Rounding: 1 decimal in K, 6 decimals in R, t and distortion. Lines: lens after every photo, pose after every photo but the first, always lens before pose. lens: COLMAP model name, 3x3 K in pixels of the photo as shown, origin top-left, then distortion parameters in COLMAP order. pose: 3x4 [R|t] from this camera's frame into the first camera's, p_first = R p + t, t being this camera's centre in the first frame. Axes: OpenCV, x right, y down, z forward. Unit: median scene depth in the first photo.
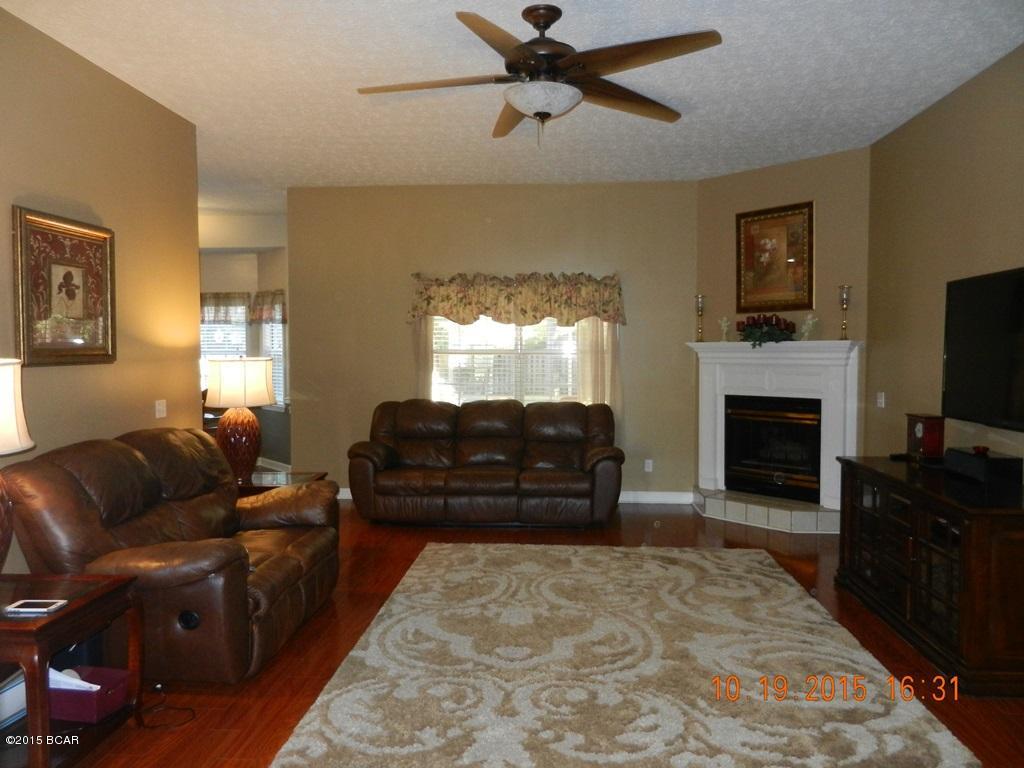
lens RADIAL K [[766.4, 0, 512.0], [0, 766.4, 384.0], [0, 0, 1]] dist [0.018225, -0.011469]
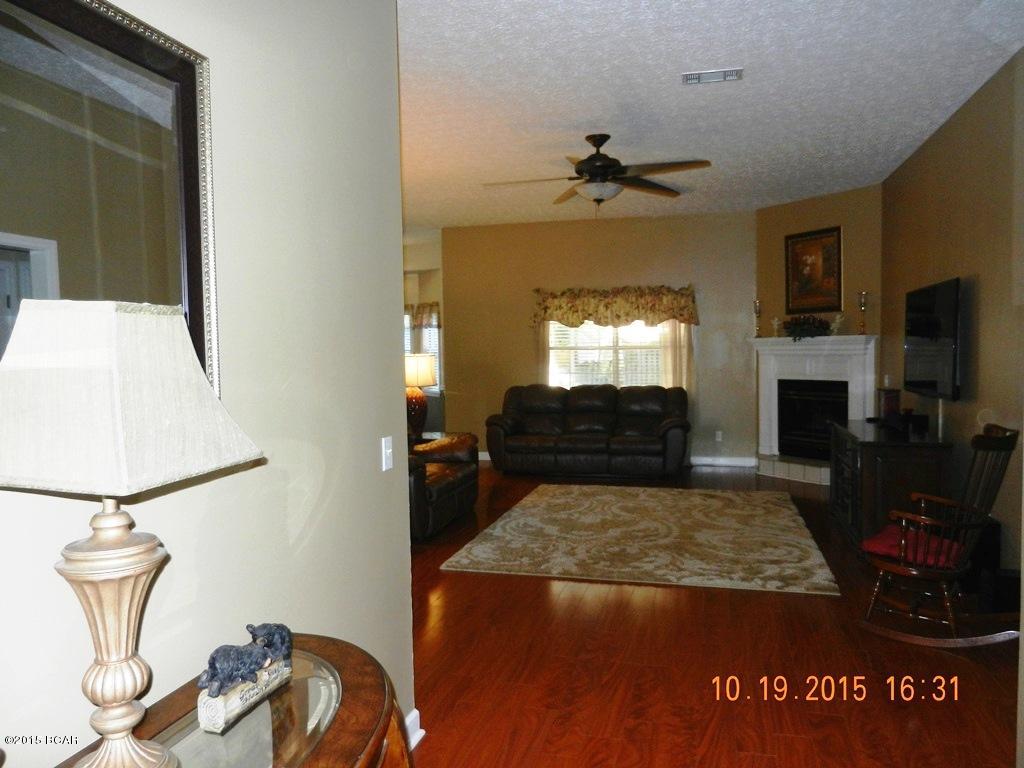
lens RADIAL K [[766.4, 0, 512.0], [0, 766.4, 384.0], [0, 0, 1]] dist [0.018225, -0.011469]
pose [[0.982586, -0.005141, -0.185736, 0.087759], [0.005890, 0.999977, 0.003481, 0.015782], [0.185713, -0.004515, 0.982594, -0.341946]]
